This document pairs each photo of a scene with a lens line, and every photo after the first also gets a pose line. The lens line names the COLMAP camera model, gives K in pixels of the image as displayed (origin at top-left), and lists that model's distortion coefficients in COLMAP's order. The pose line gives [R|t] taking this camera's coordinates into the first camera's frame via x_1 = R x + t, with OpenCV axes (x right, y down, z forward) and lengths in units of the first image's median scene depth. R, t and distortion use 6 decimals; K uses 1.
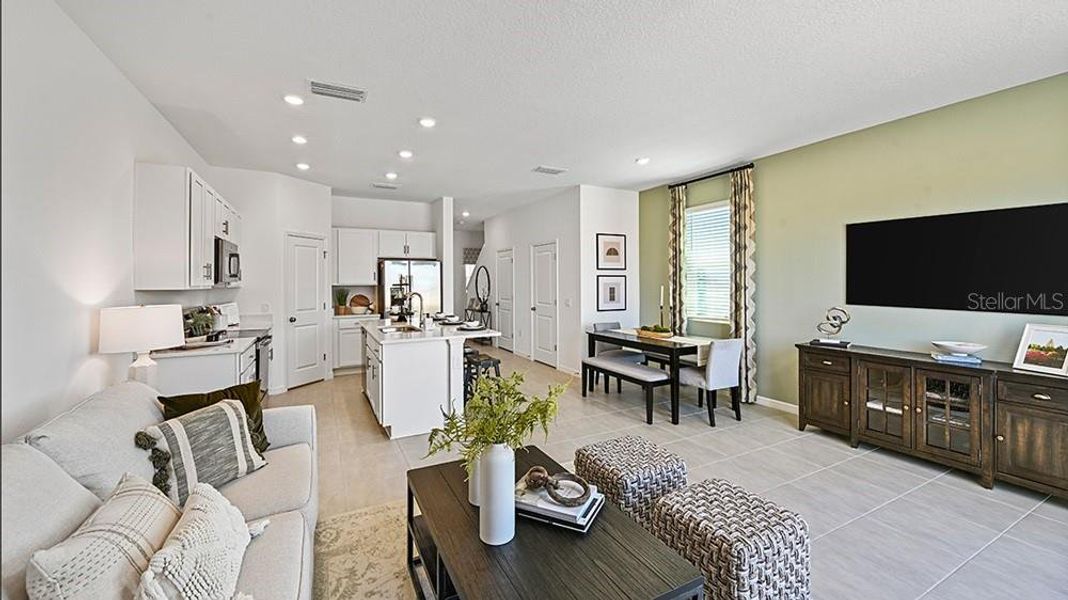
lens RADIAL K [[418.0, 0, 538.7], [0, 418.0, 282.5], [0, 0, 1]] dist [0.003398, 0.000056]
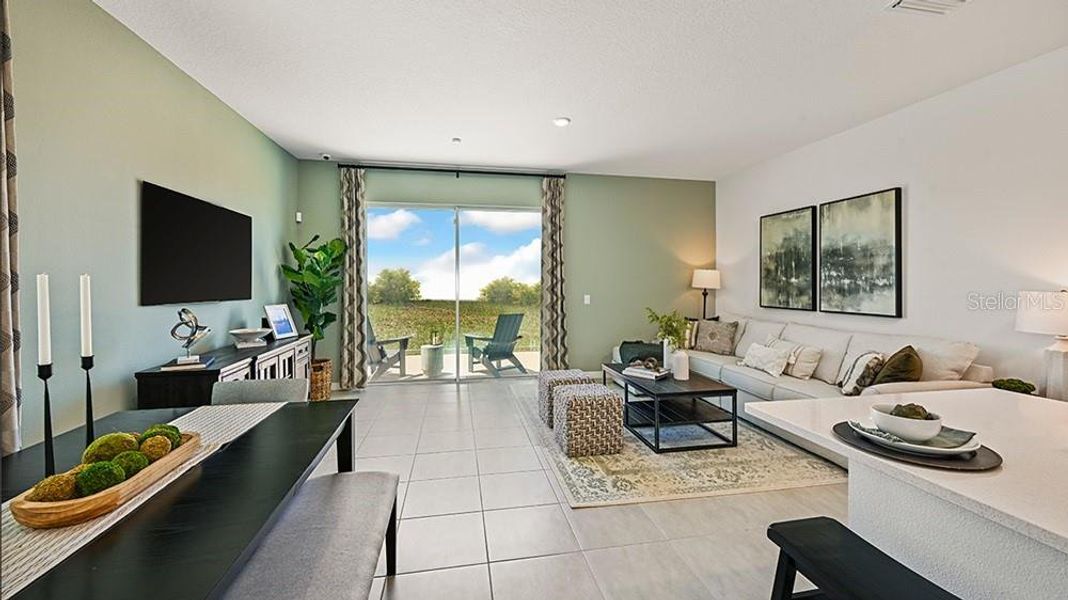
lens RADIAL K [[418.0, 0, 533.0], [0, 418.0, 291.3], [0, 0, 1]] dist [0.003398, 0.000056]
pose [[-0.964013, -0.003626, 0.265829, -0.009666], [0.002828, 0.999711, 0.023893, 0.012196], [-0.265839, 0.023785, -0.963724, 1.003874]]
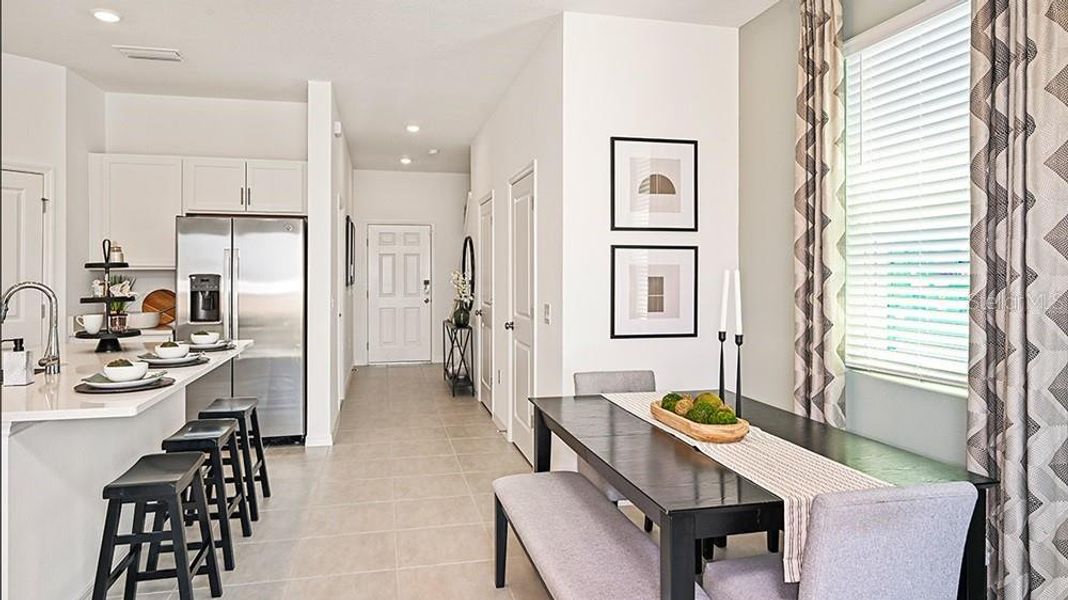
lens RADIAL K [[657.7, 0, 538.6], [0, 657.7, 275.8], [0, 0, 1]] dist [-0.014282, -0.002910]
pose [[0.969046, 0.006150, -0.246803, 0.239424], [-0.006078, 0.999981, 0.001053, 0.011466], [0.246805, 0.000480, 0.969065, 0.421198]]
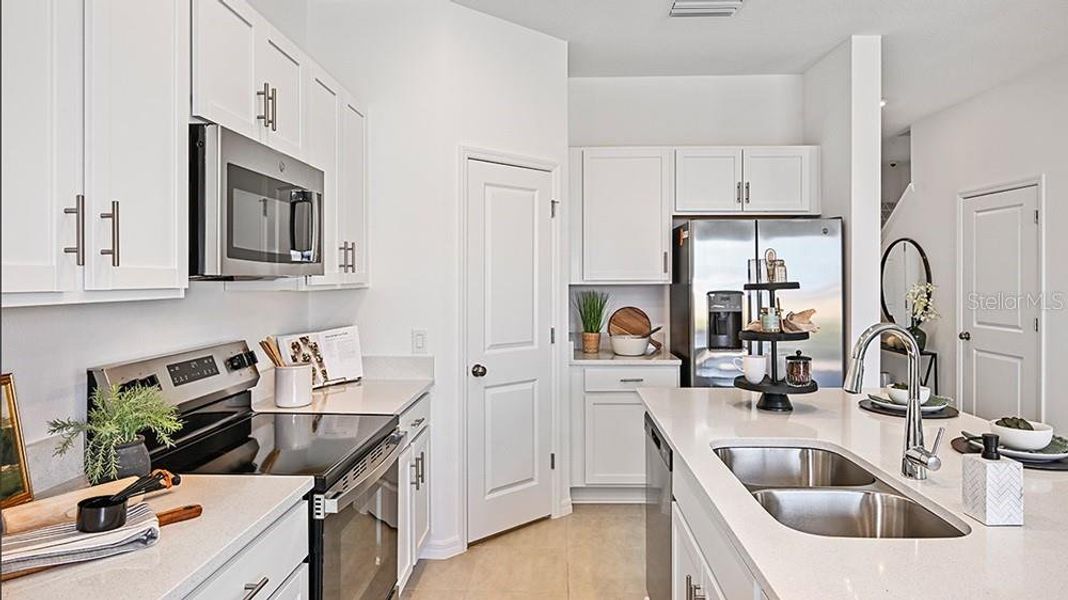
lens RADIAL K [[638.3, 0, 541.0], [0, 638.3, 275.1], [0, 0, 1]] dist [0.024169, 0.000274]
pose [[0.870556, 0.002968, -0.492061, -0.224831], [-0.004675, 0.999987, -0.002239, -0.000837], [0.492047, 0.004249, 0.870558, 0.471355]]
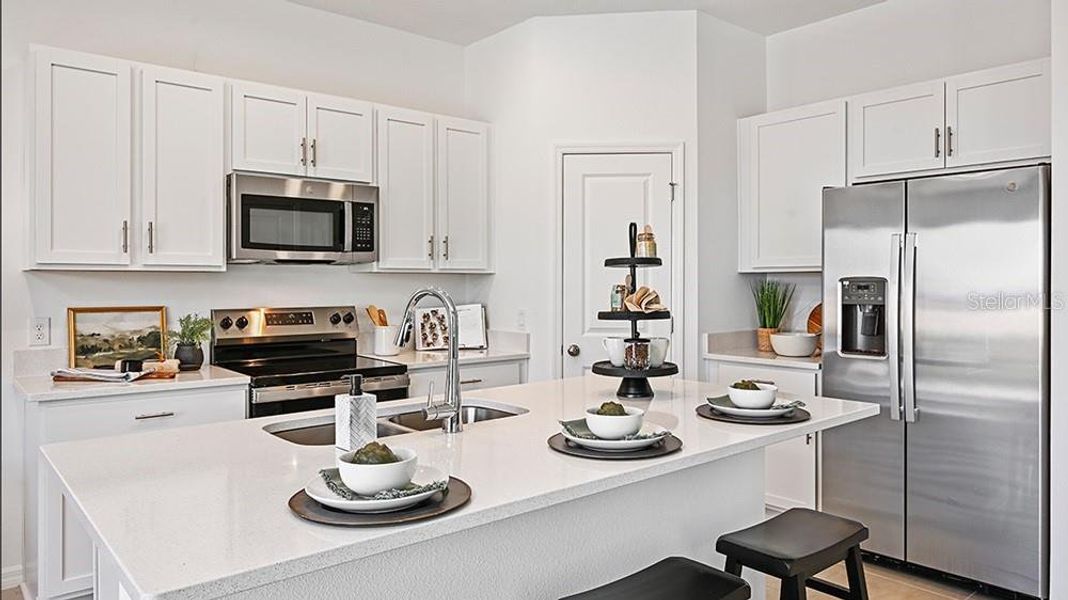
lens RADIAL K [[715.1, 0, 541.2], [0, 715.1, 281.0], [0, 0, 1]] dist [-0.008105, -0.007690]
pose [[0.215782, 0.002709, -0.976438, 0.108648], [-0.001660, 0.999996, 0.002408, 0.015092], [0.976440, 0.001101, 0.215785, 0.762806]]
